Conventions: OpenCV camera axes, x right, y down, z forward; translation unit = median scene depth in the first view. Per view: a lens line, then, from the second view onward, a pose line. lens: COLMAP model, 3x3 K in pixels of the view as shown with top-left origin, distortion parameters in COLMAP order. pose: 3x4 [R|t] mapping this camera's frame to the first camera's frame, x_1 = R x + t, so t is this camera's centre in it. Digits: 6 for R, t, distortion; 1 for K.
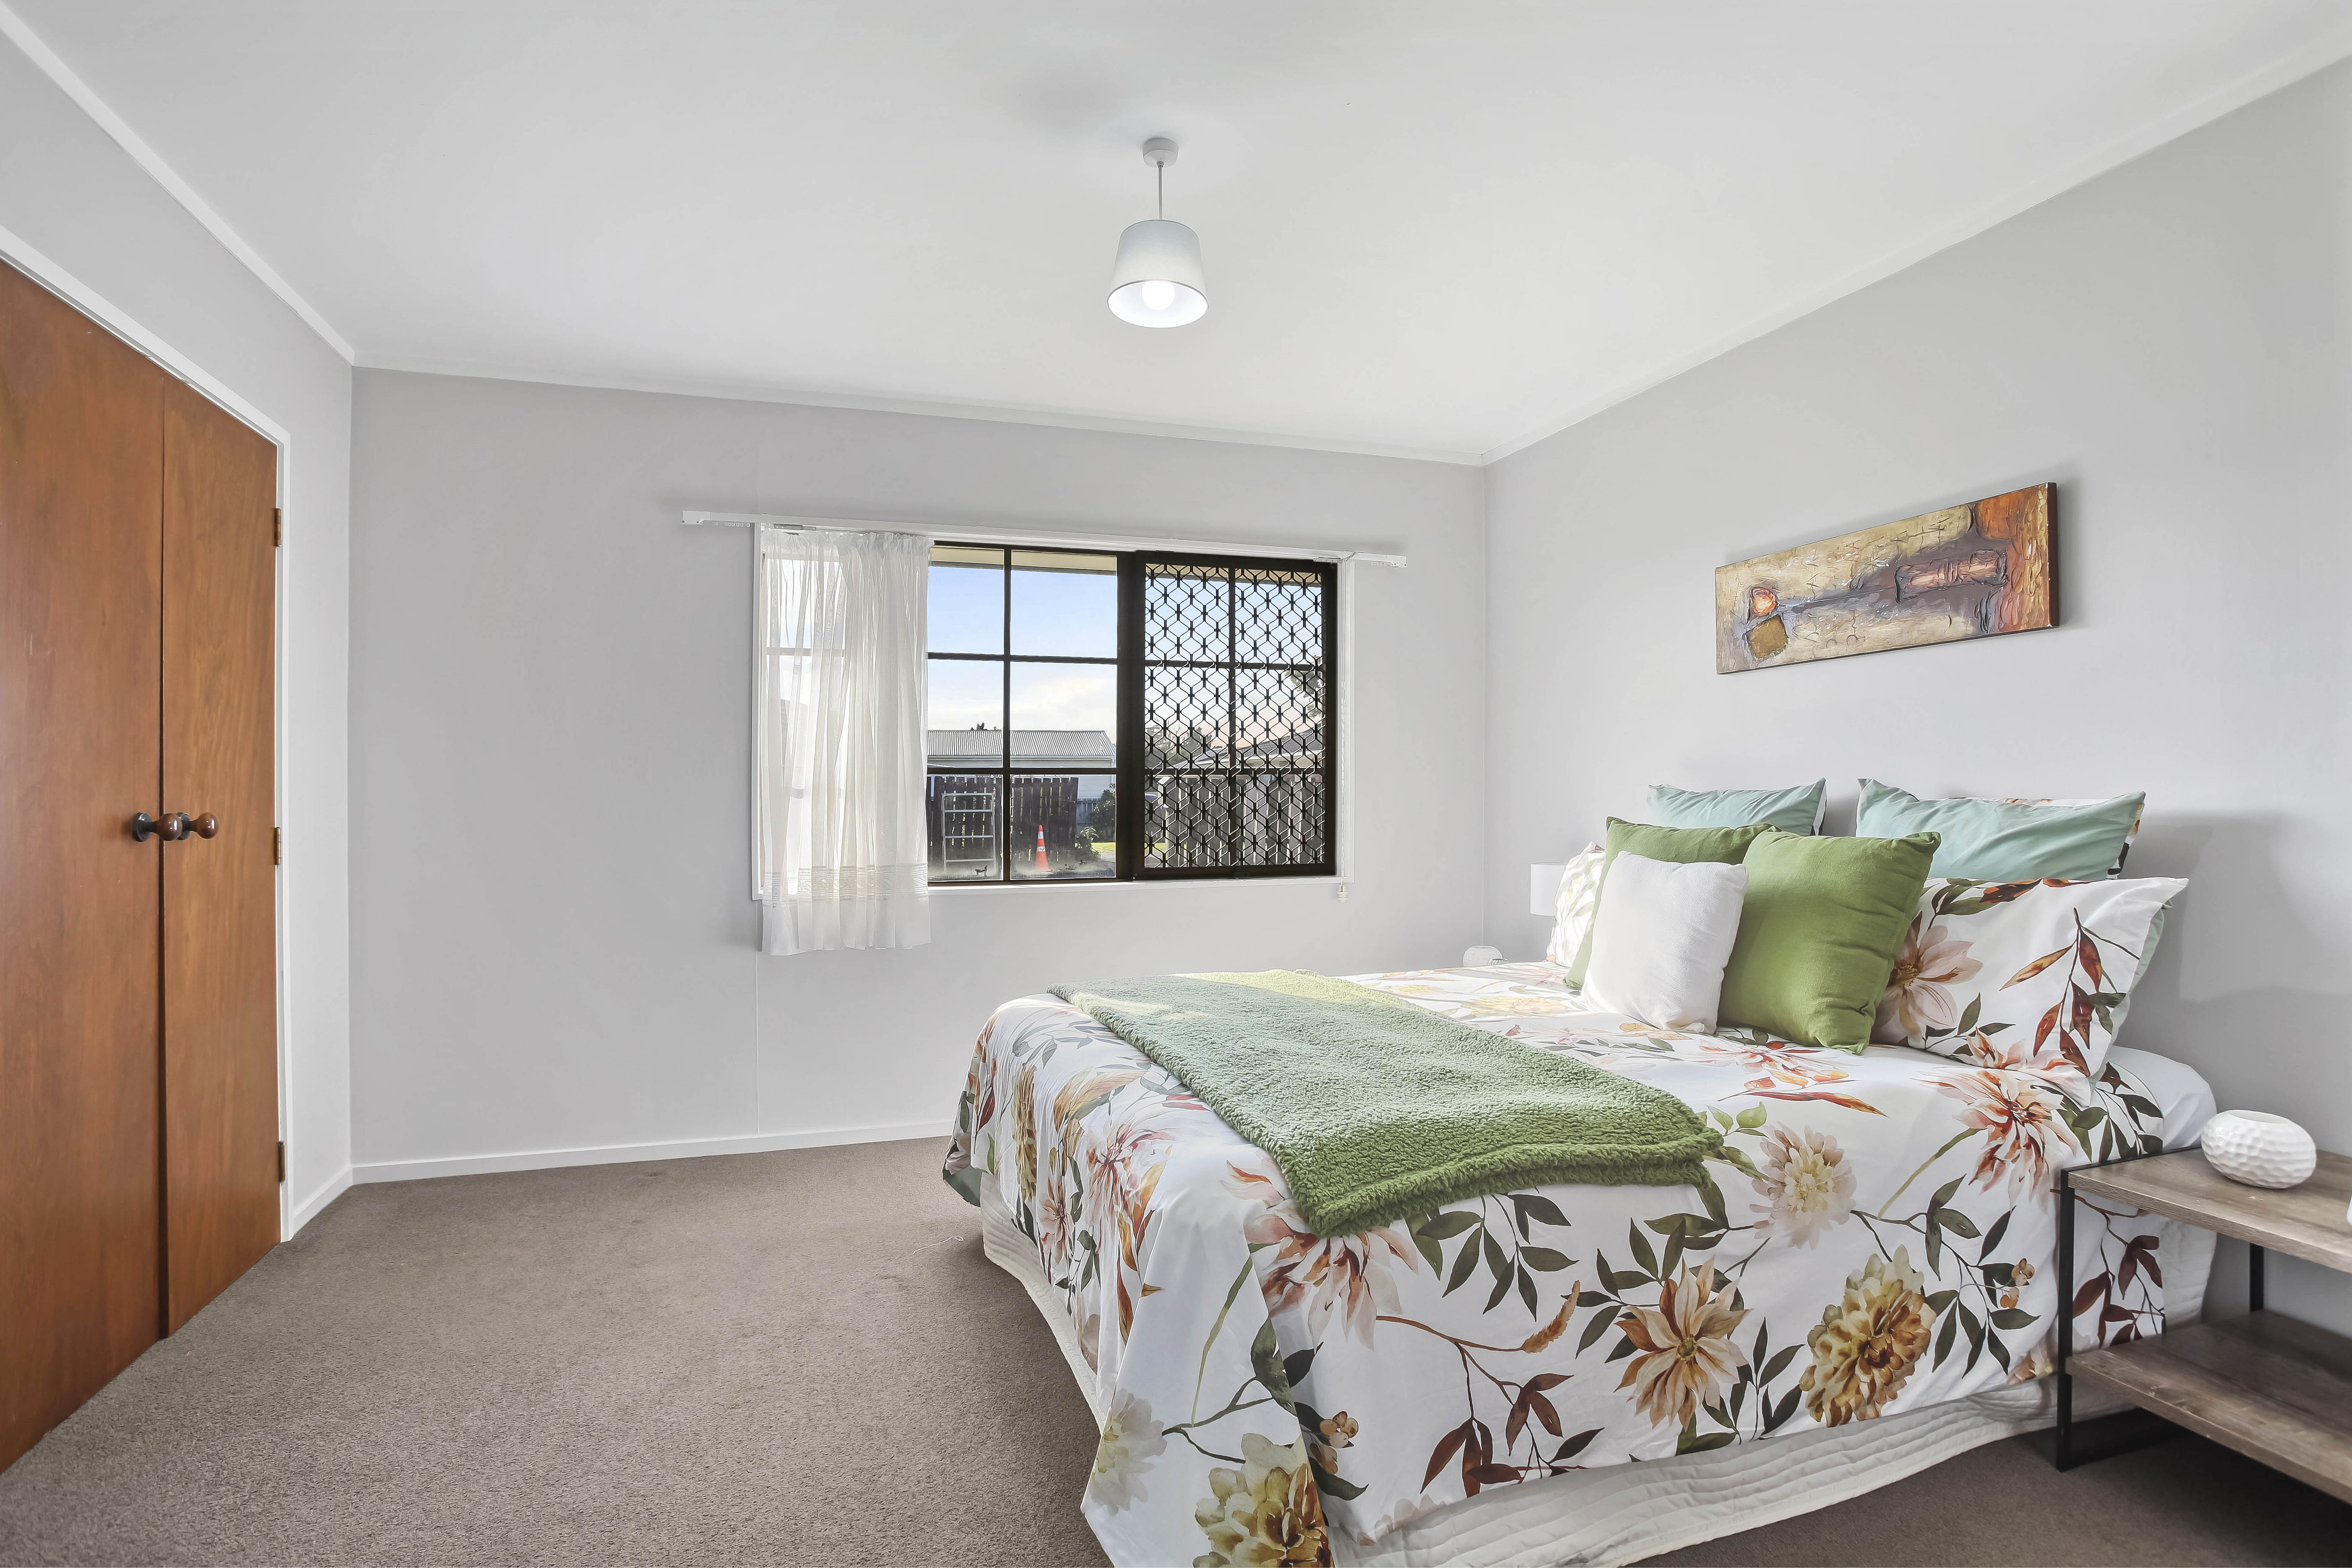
lens RADIAL K [[1098.5, 0, 1145.4], [0, 1098.5, 802.1], [0, 0, 1]] dist [-0.090855, 0.047493]
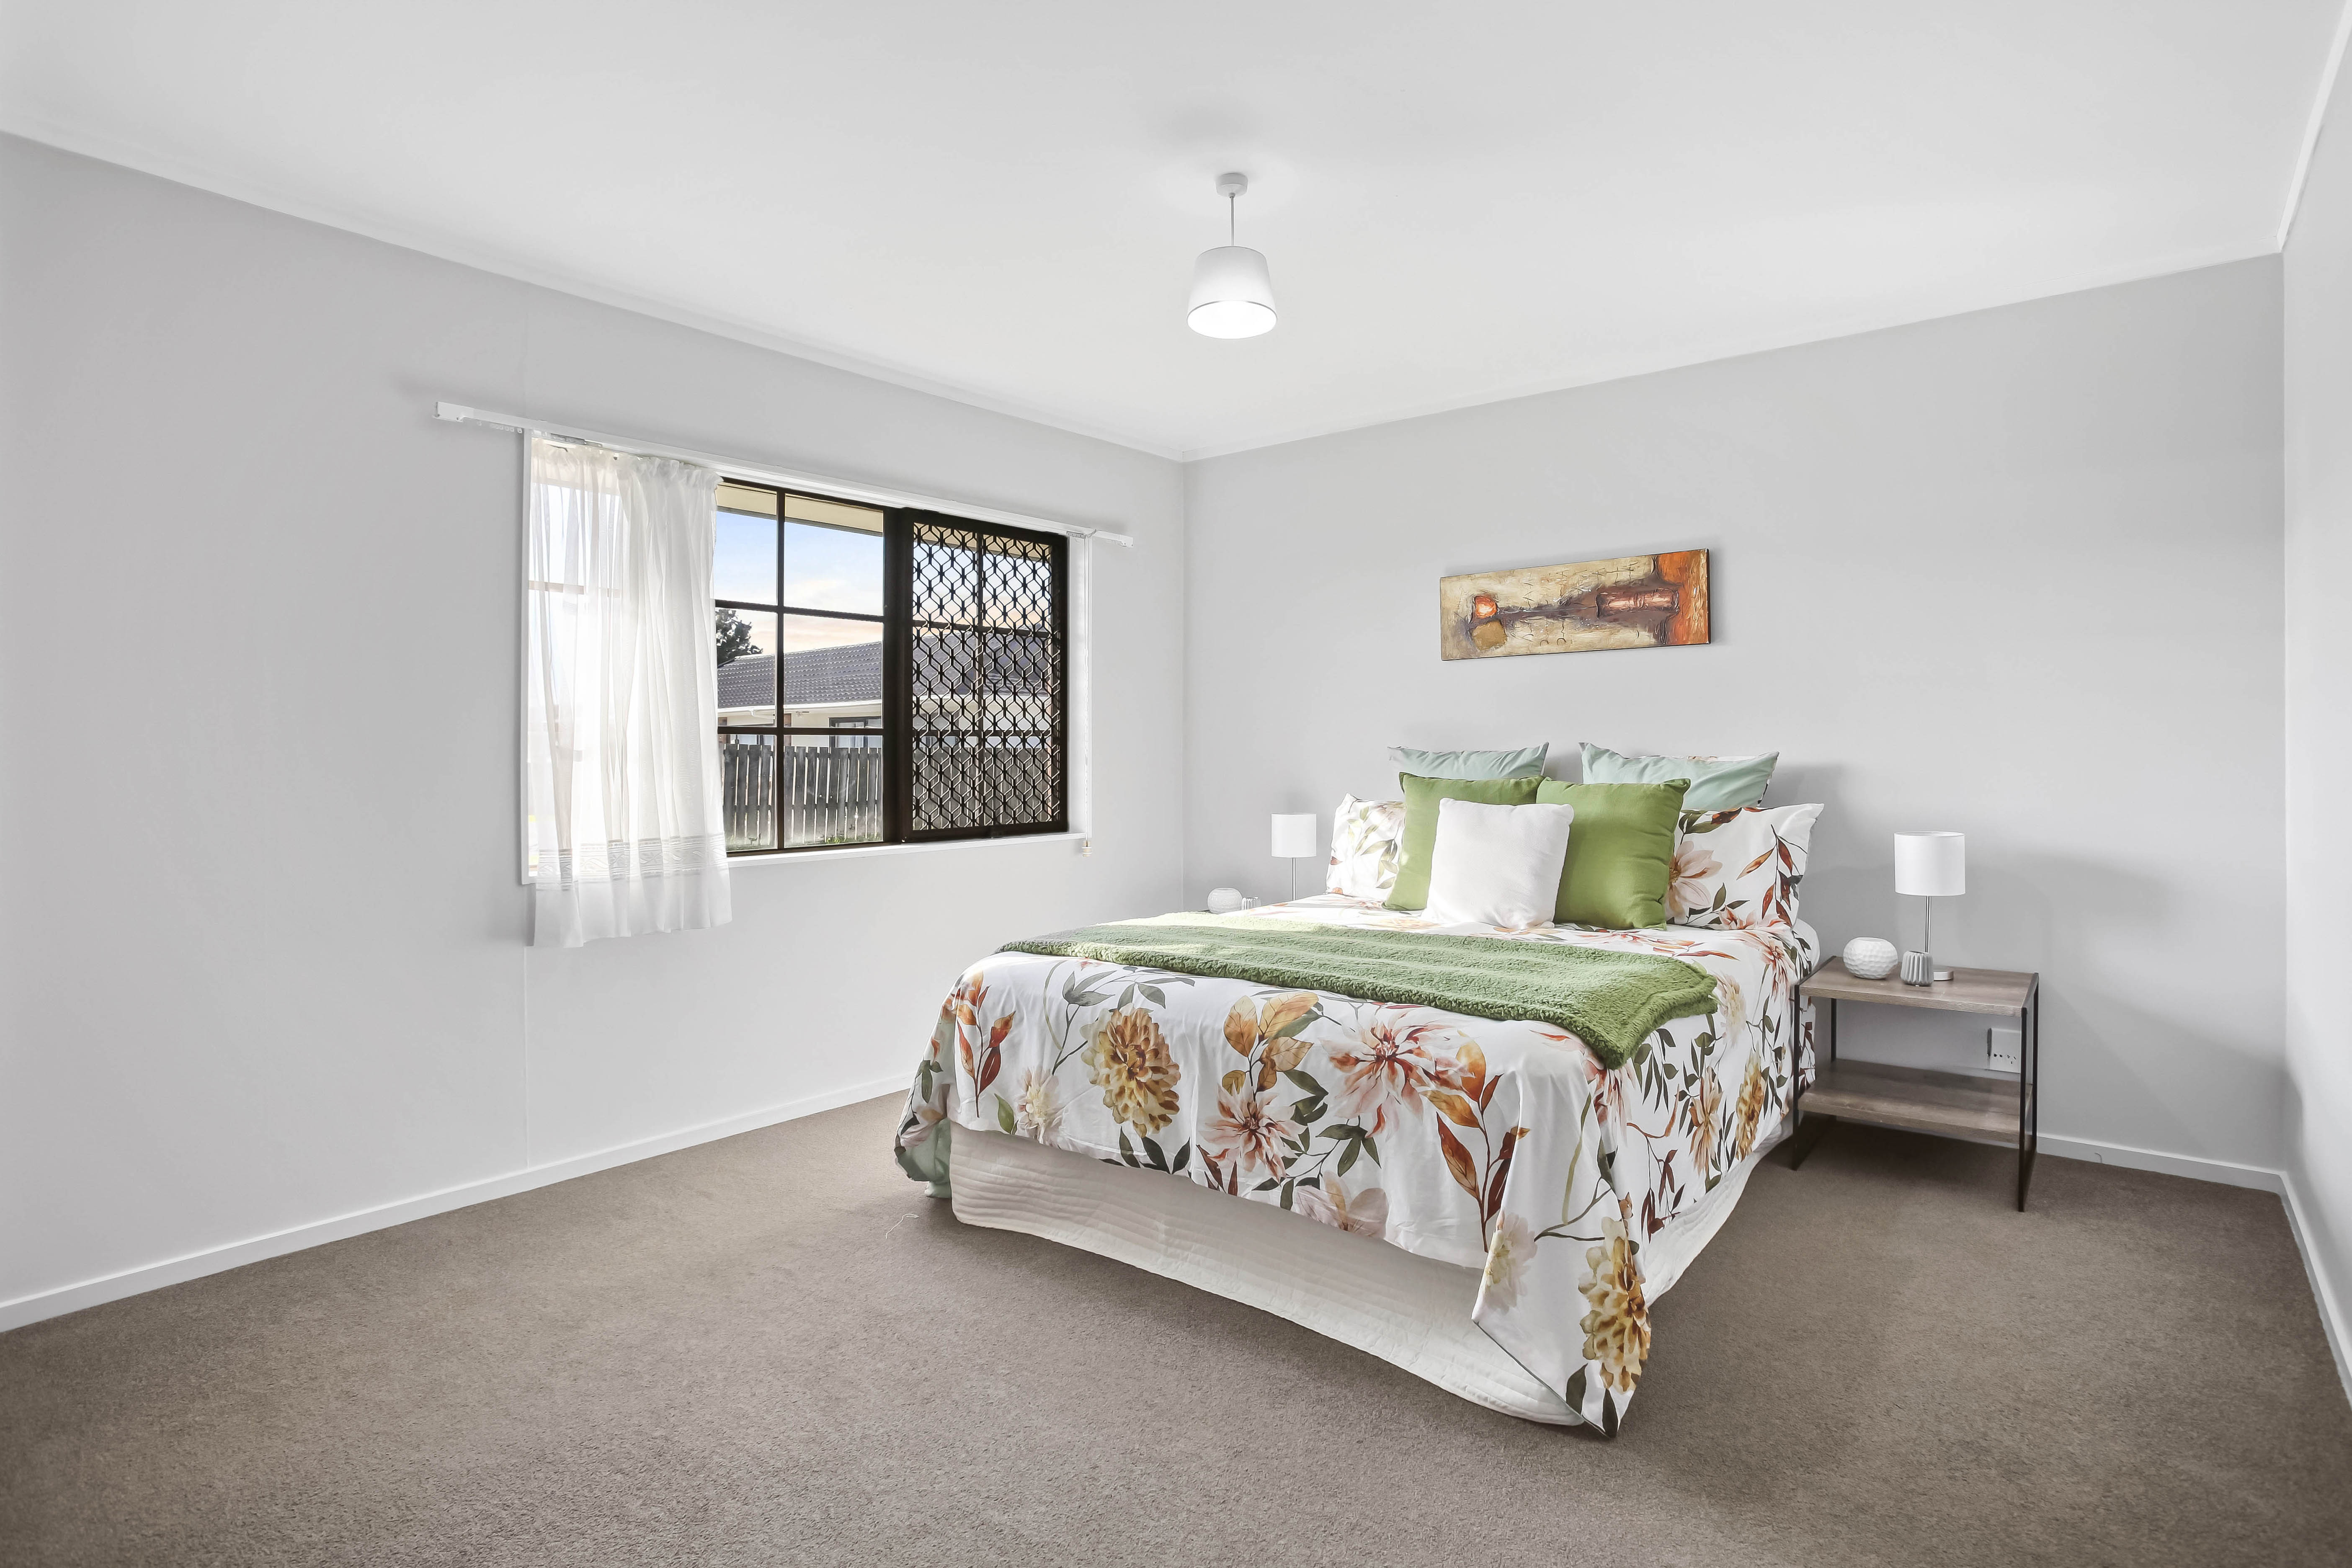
lens RADIAL K [[1122.6, 0, 1162.8], [0, 1122.6, 764.0], [0, 0, 1]] dist [-0.067879, 0.030528]
pose [[0.852599, -0.006868, 0.522521, -0.612975], [0.006762, 0.999975, 0.002109, -0.000656], [-0.522523, 0.001735, 0.852624, 0.046332]]
